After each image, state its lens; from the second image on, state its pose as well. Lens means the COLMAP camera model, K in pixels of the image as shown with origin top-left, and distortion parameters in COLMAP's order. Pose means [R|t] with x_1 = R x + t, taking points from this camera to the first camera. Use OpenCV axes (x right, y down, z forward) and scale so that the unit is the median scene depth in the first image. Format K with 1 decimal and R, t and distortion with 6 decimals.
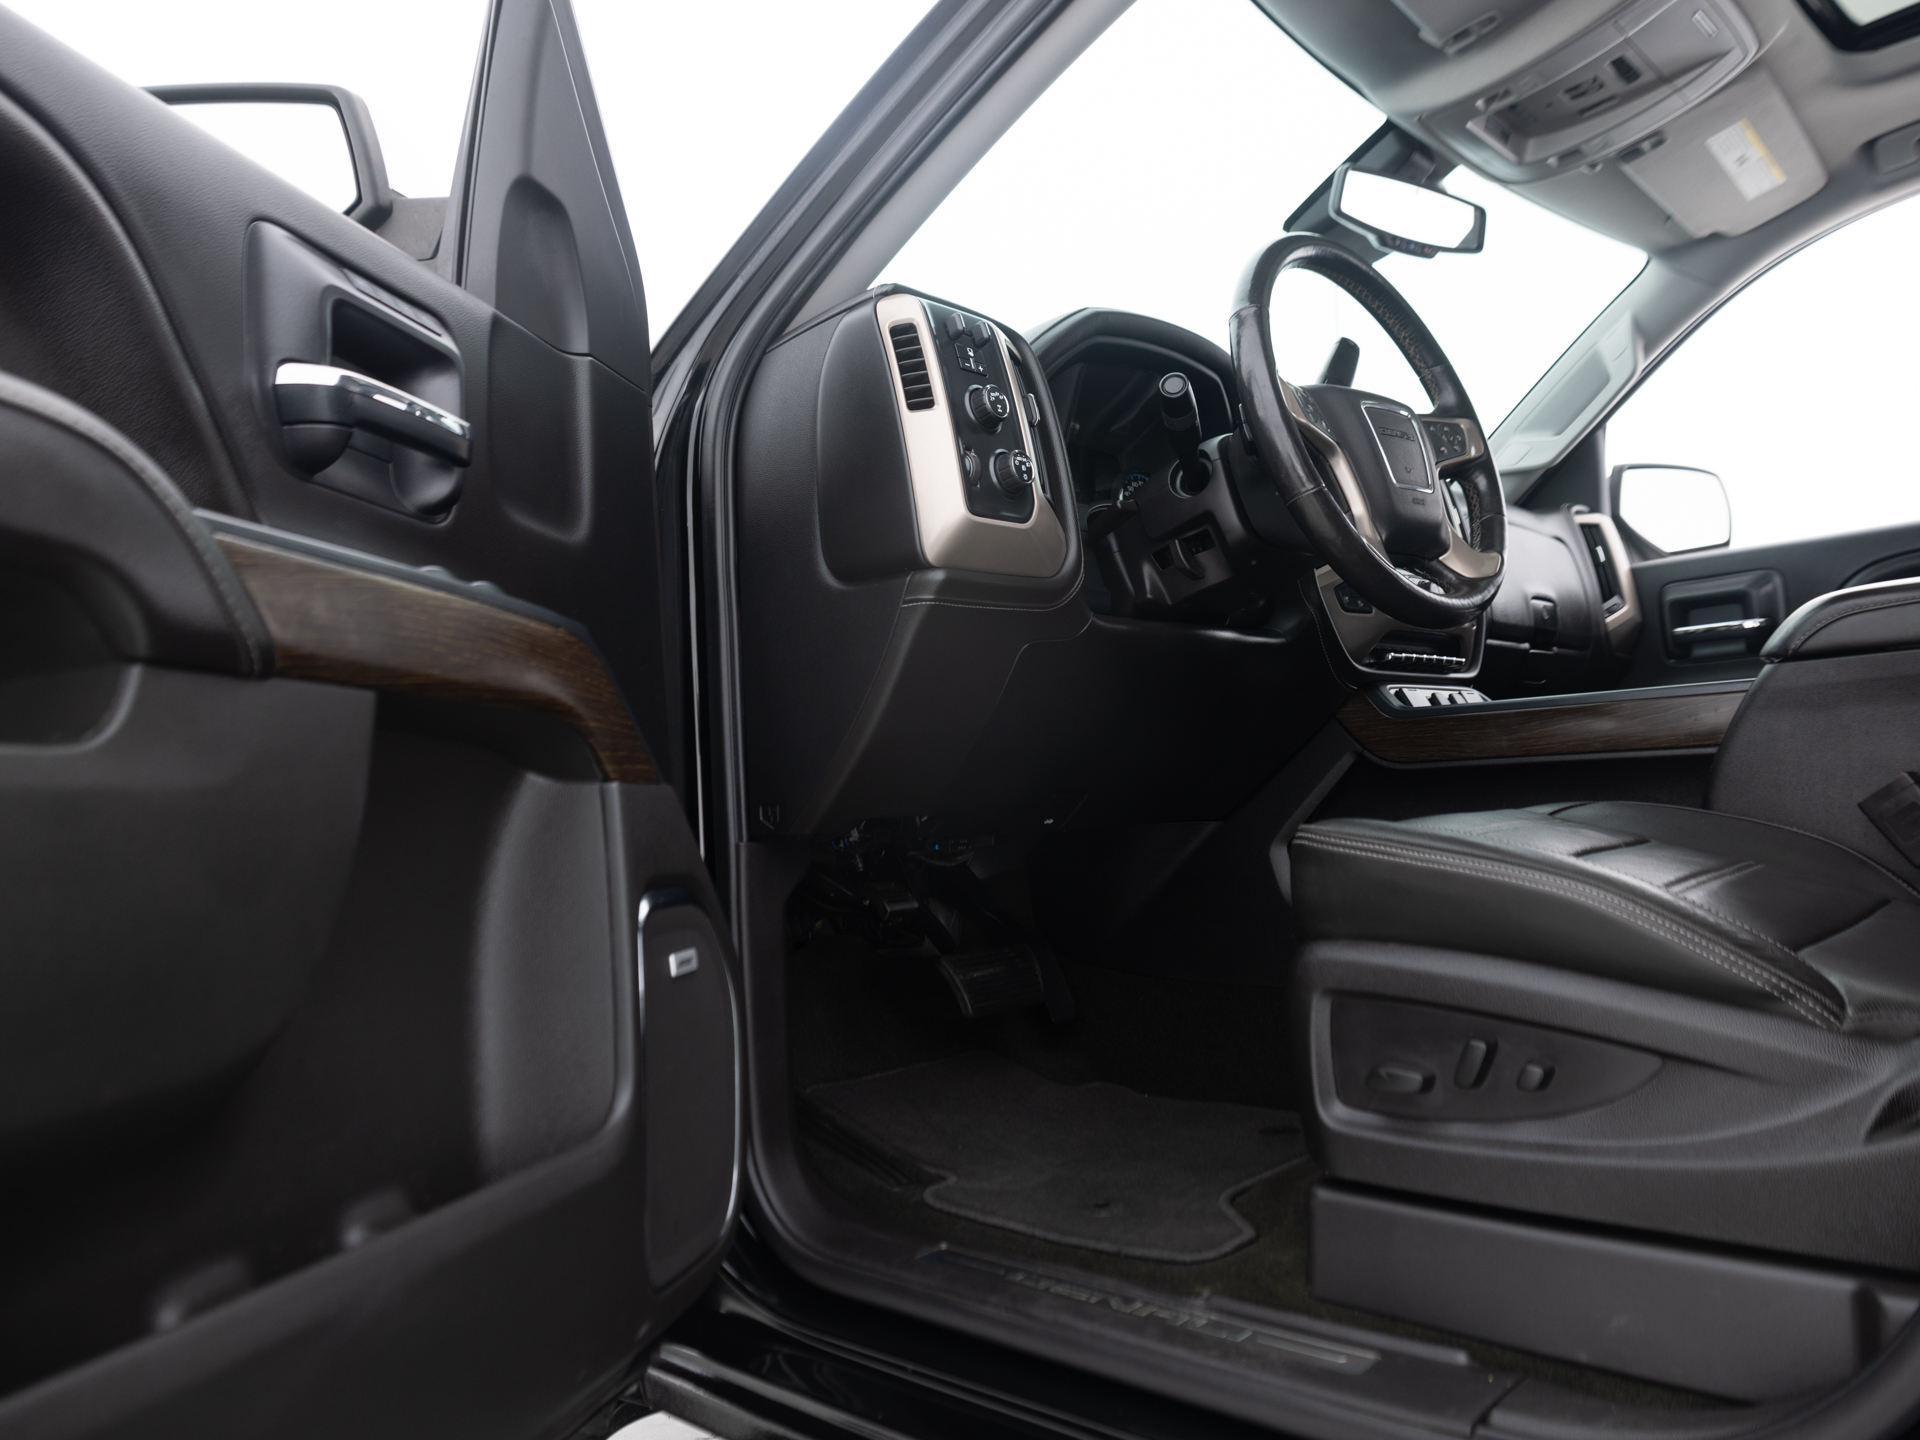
lens RADIAL K [[1450.7, 0, 960.0], [0, 1450.7, 720.0], [0, 0, 1]] dist [0.005433, -0.009726]
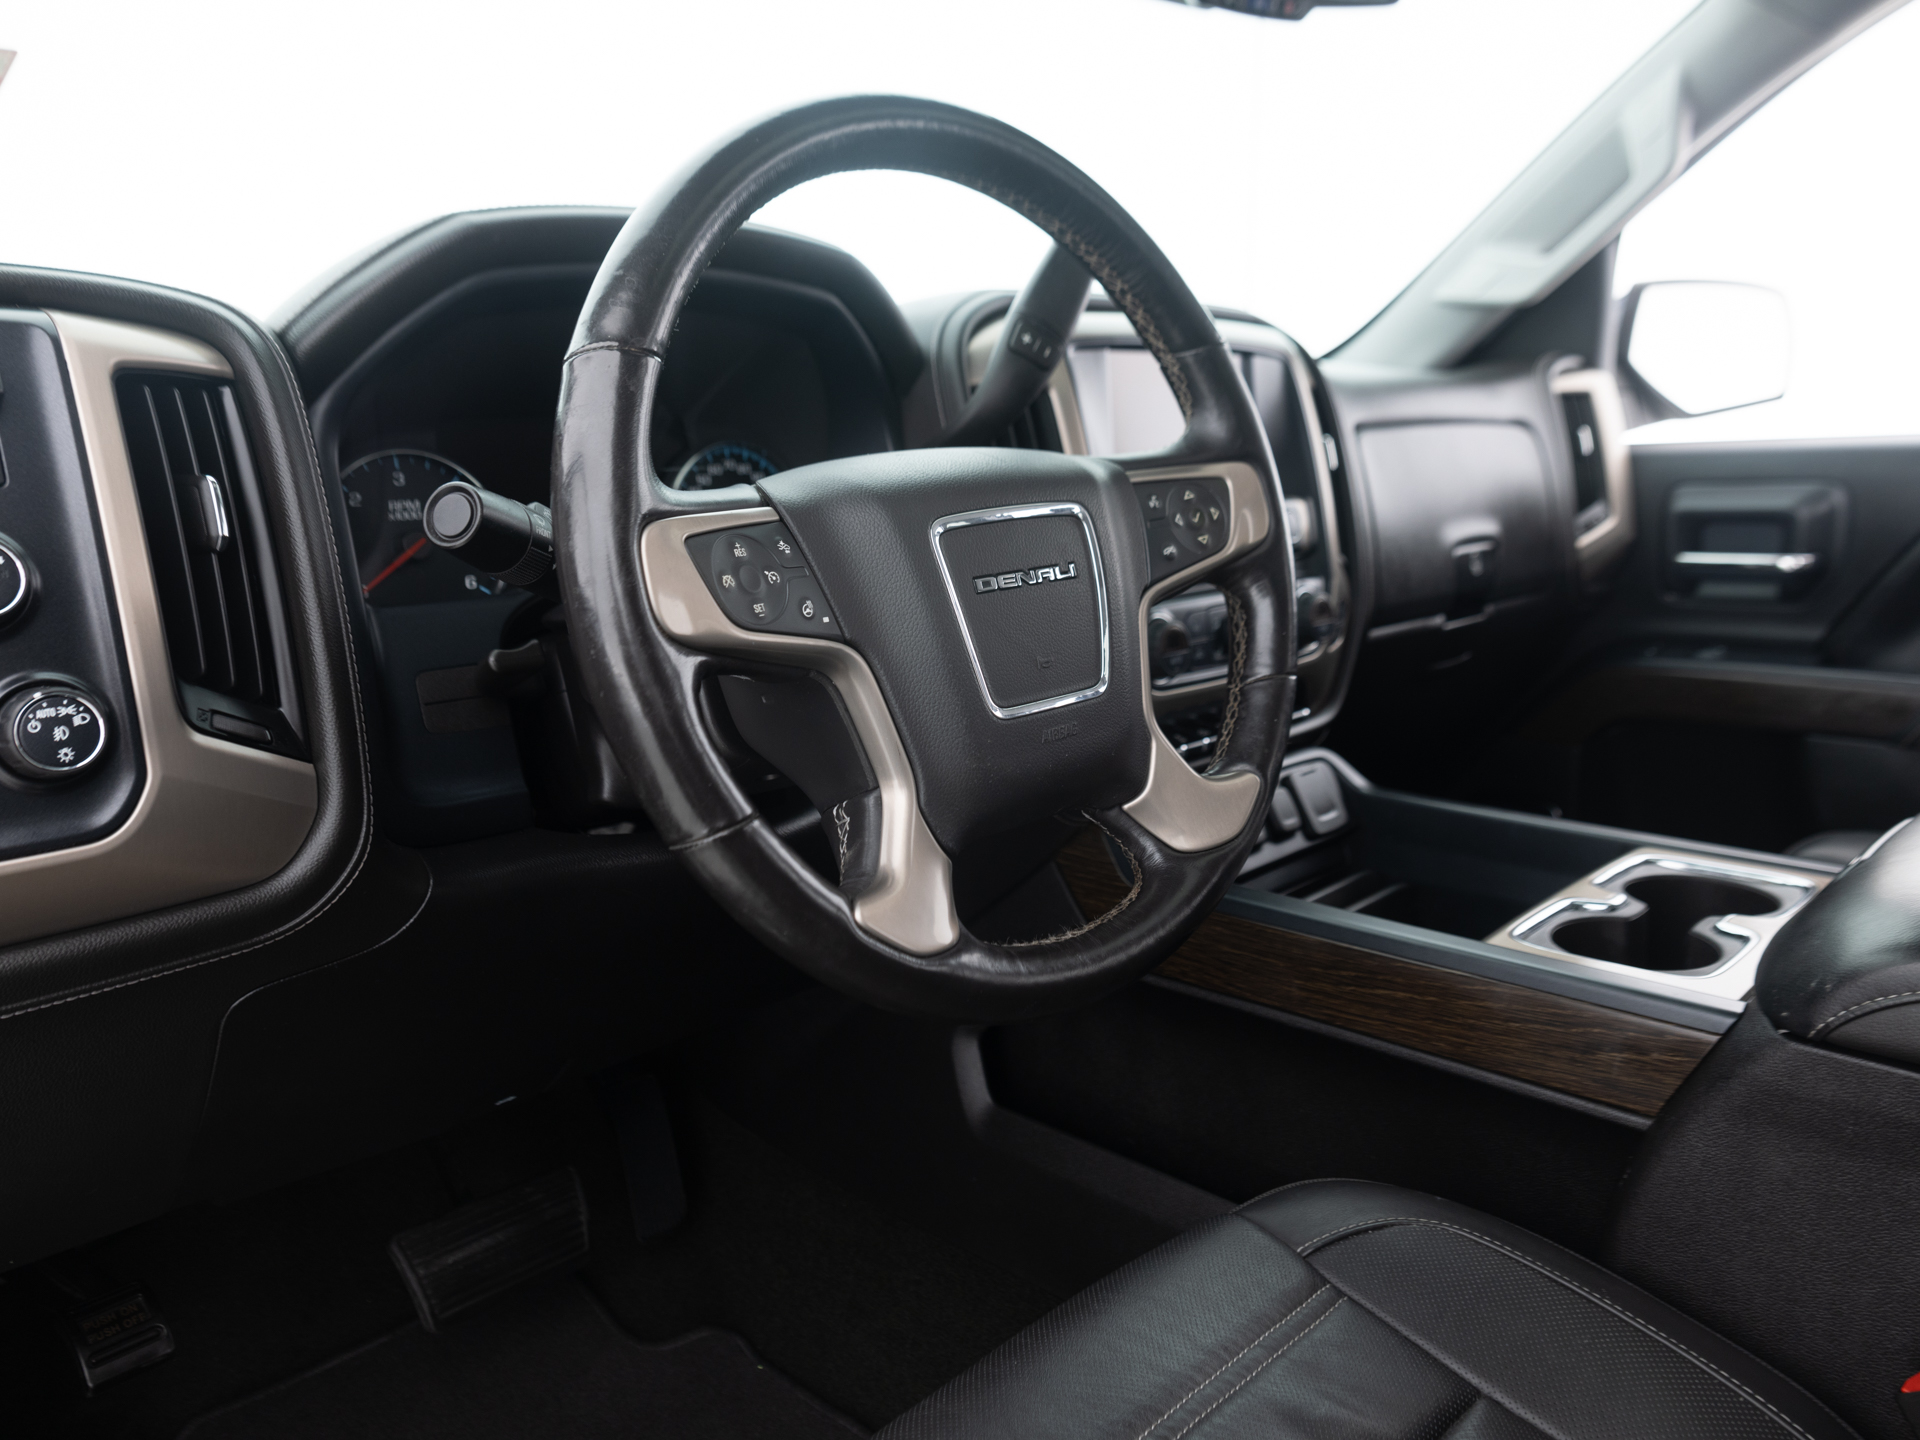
lens RADIAL K [[1455.1, 0, 951.9], [0, 1455.1, 714.2], [0, 0, 1]] dist [0.011284, 0.008140]
pose [[0.999493, 0.029272, -0.012561, 0.160631], [-0.025424, 0.970678, 0.239037, -0.149536], [0.019190, -0.238596, 0.970929, 0.305690]]
